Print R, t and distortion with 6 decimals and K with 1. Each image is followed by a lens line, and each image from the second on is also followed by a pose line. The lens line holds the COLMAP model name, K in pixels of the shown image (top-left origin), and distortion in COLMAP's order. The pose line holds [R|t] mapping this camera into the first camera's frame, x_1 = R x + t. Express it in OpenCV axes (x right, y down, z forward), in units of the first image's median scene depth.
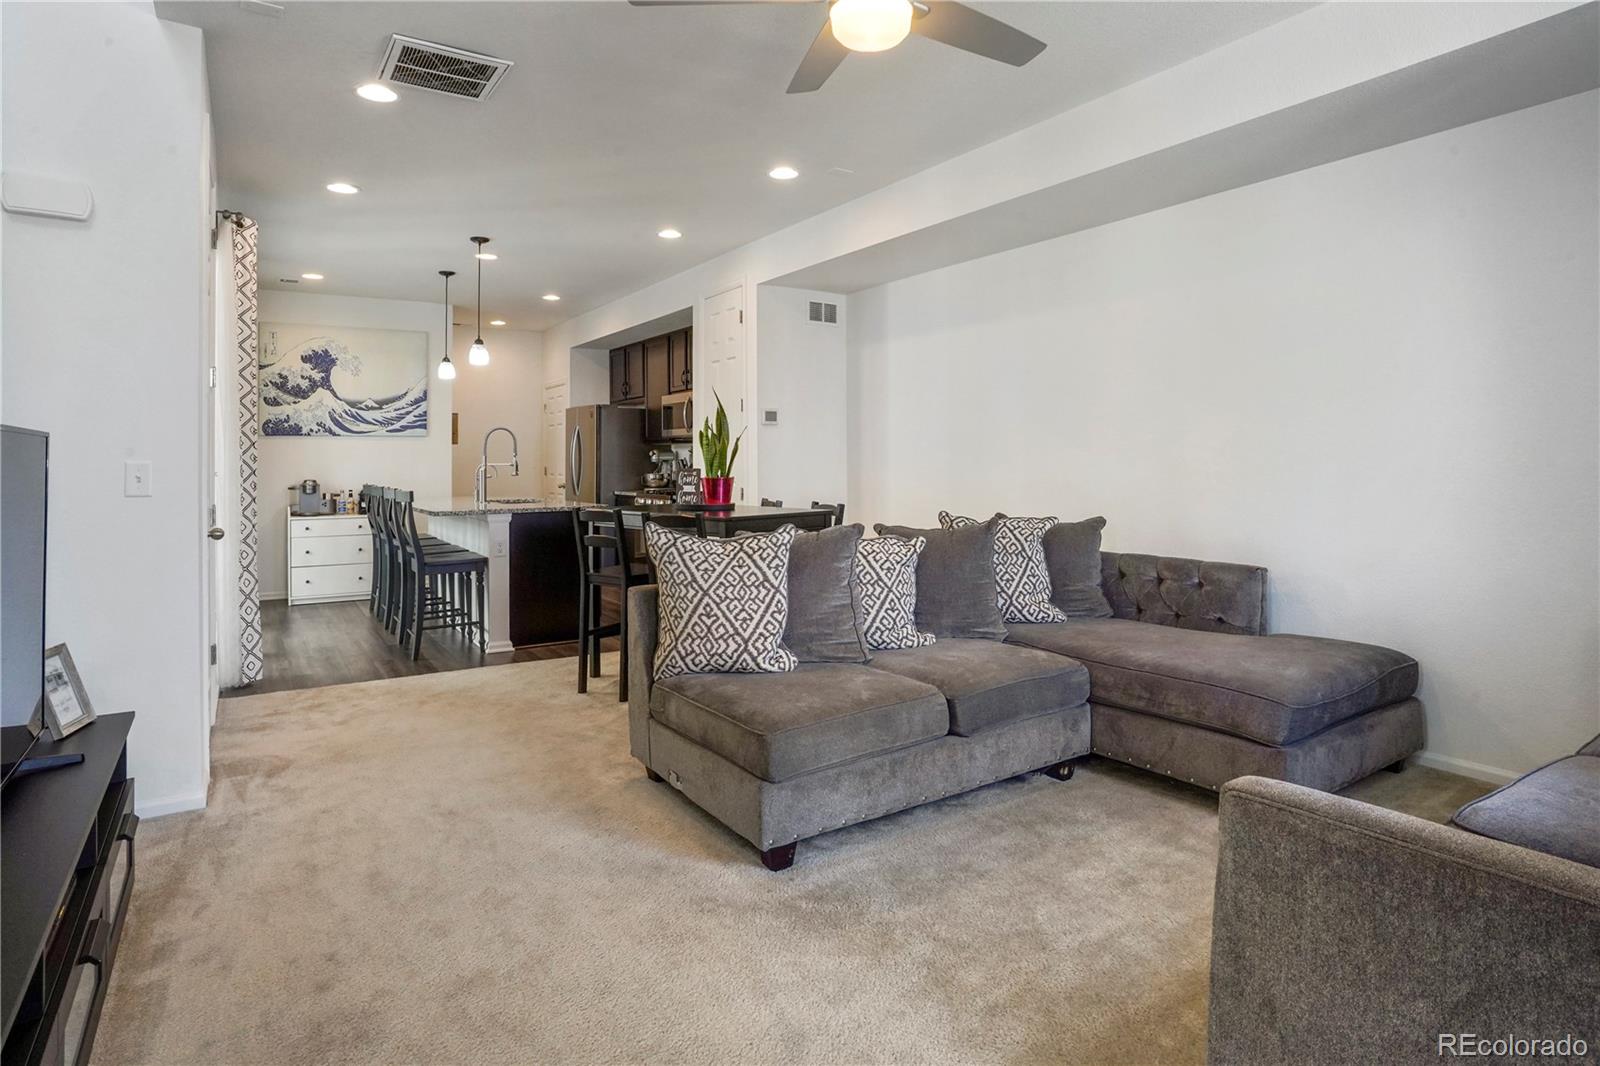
lens RADIAL K [[868.2, 0, 781.7], [0, 868.2, 447.4], [0, 0, 1]] dist [-0.015139, 0.001572]
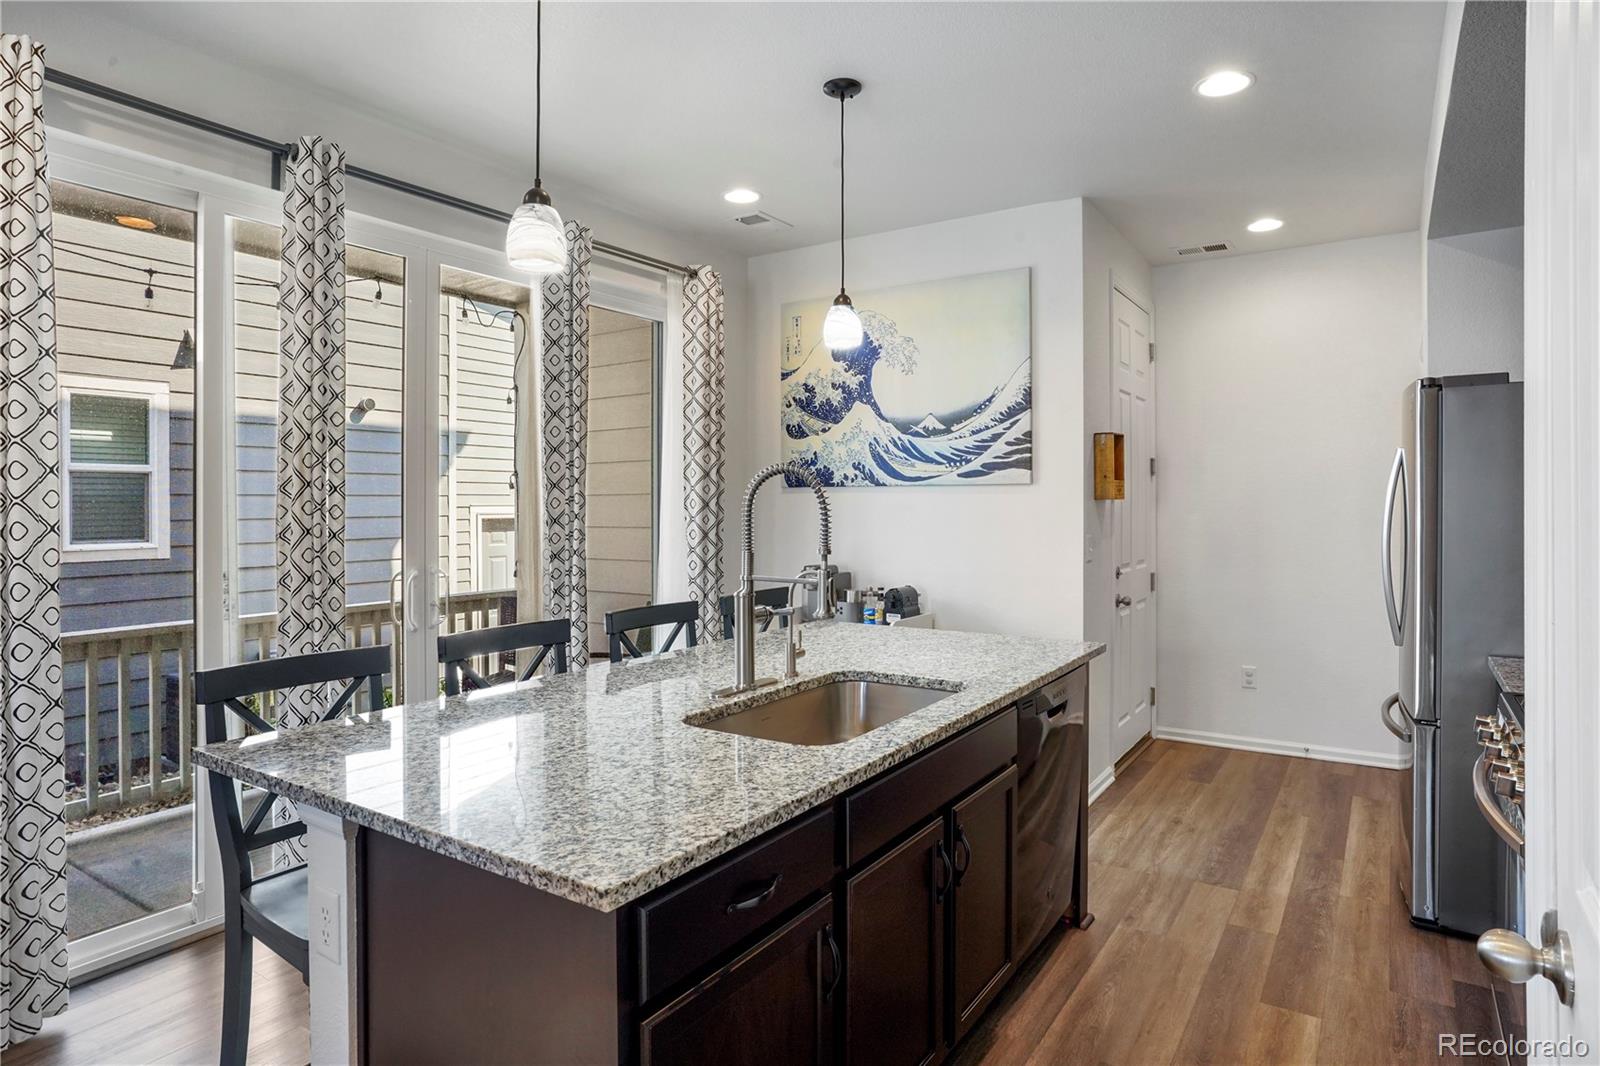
lens RADIAL K [[906.3, 0, 798.0], [0, 906.3, 504.1], [0, 0, 1]] dist [-0.057866, 0.043110]
pose [[0.418042, 0.010219, -0.908370, -0.011586], [0.010851, 0.999809, 0.016241, -0.012199], [0.908363, -0.016647, 0.417852, 0.734727]]
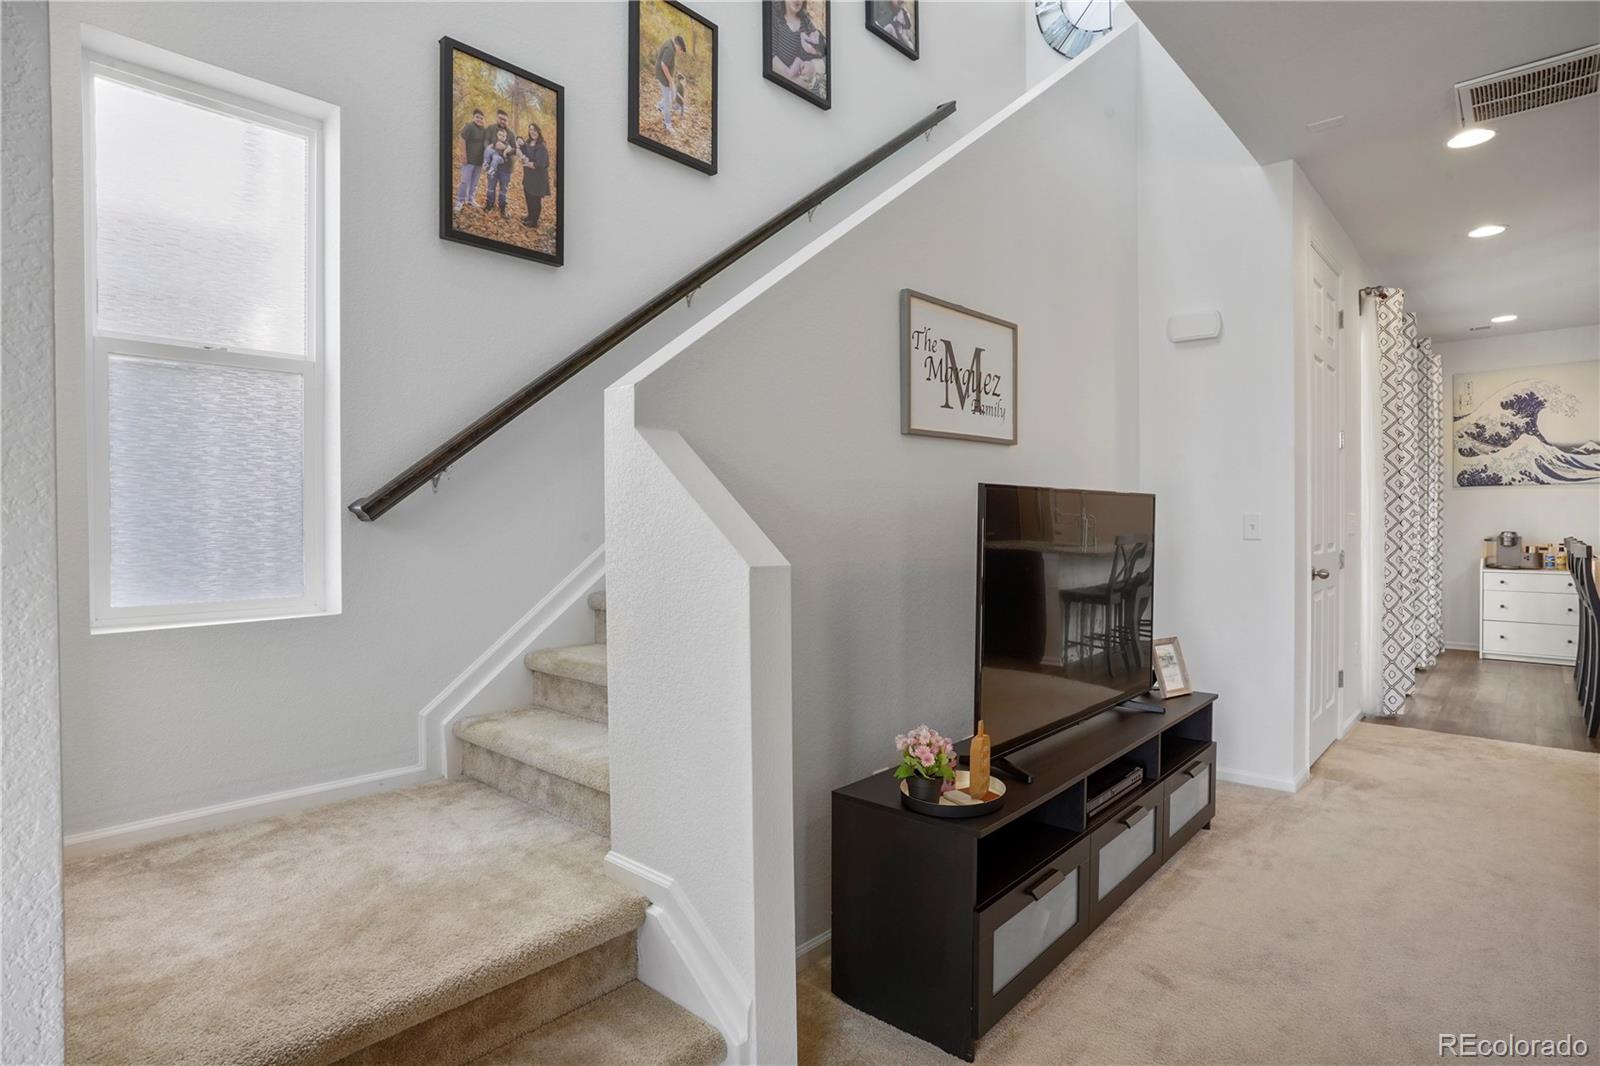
lens RADIAL K [[830.8, 0, 801.7], [0, 830.8, 524.3], [0, 0, 1]] dist [-0.047639, 0.024774]
pose [[0.273828, 0.013045, -0.961690, 0.103632], [0.016860, 0.999689, 0.018361, -0.000220], [0.961631, -0.021242, 0.273523, 0.002001]]
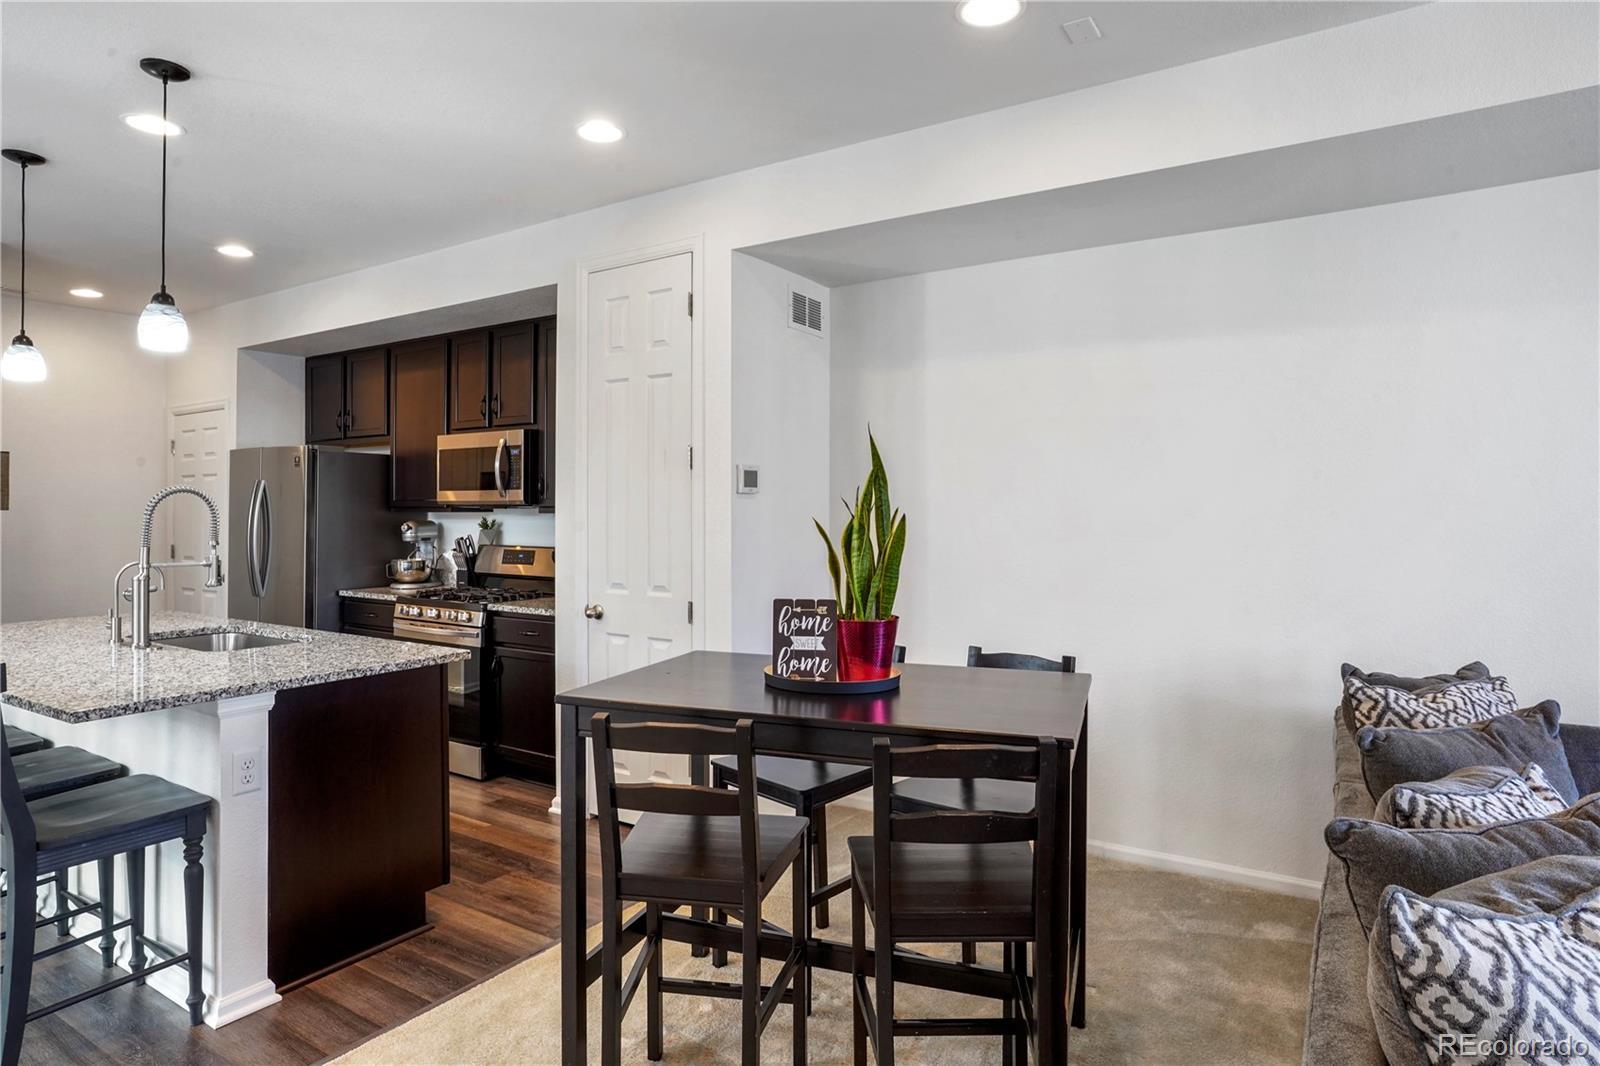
lens RADIAL K [[906.3, 0, 798.0], [0, 906.3, 504.1], [0, 0, 1]] dist [-0.057866, 0.043110]
pose [[0.904858, 0.010166, 0.425593, -0.191794], [-0.012077, 0.999925, 0.001791, -0.016091], [-0.425543, -0.006761, 0.904913, 0.346065]]
